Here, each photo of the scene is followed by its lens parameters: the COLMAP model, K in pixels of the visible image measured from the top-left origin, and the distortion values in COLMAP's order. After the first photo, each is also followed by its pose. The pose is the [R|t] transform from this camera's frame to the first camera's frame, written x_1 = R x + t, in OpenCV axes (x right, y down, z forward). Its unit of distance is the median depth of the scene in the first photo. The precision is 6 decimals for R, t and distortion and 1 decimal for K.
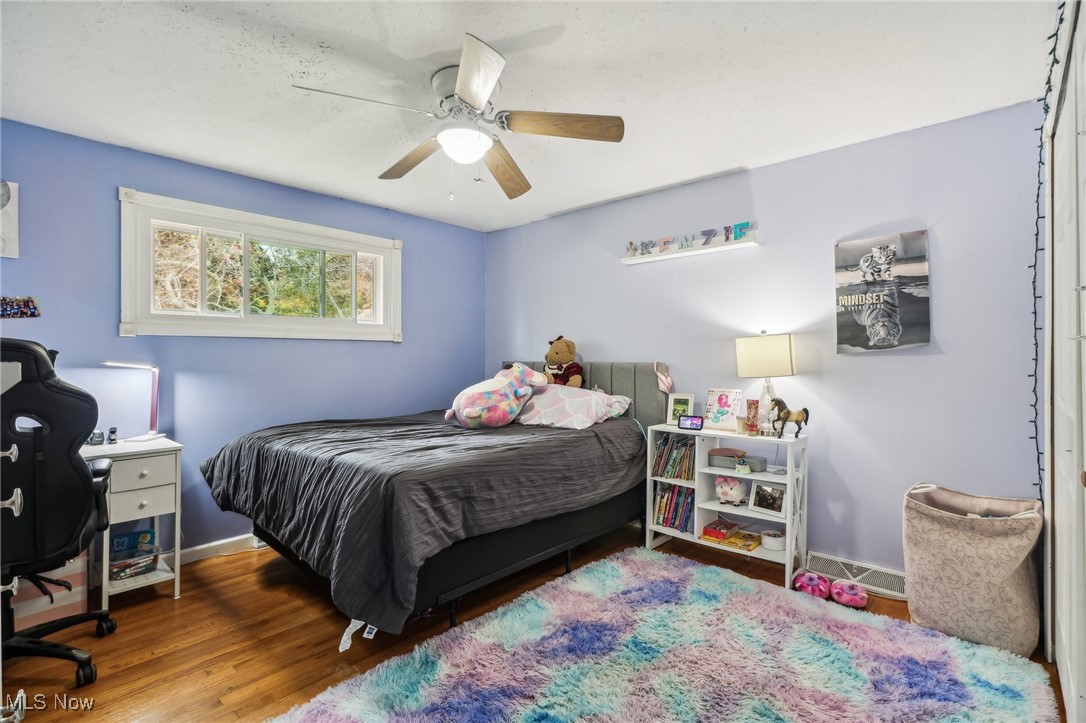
lens RADIAL K [[506.0, 0, 540.0], [0, 506.0, 357.8], [0, 0, 1]] dist [0.001997, -0.000281]
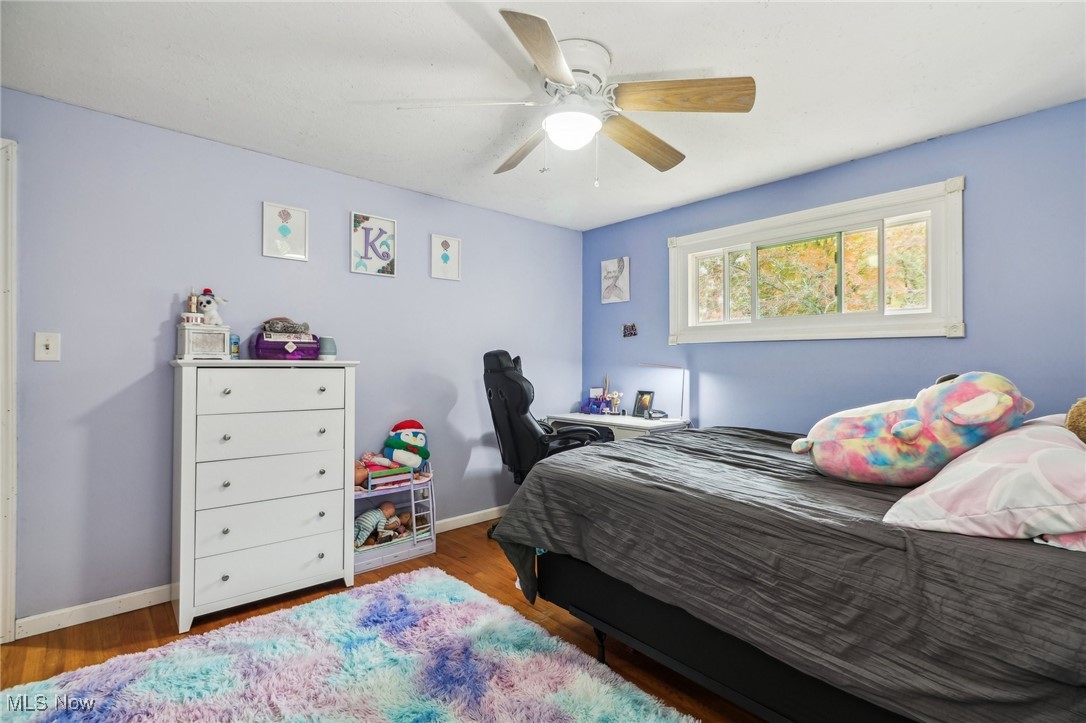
lens RADIAL K [[506.0, 0, 540.4], [0, 506.0, 358.1], [0, 0, 1]] dist [0.001997, -0.000281]
pose [[-0.106009, -0.004212, -0.994356, 0.932546], [-0.003090, 0.999988, -0.003907, -0.001269], [0.994360, 0.002658, -0.106021, 1.250962]]
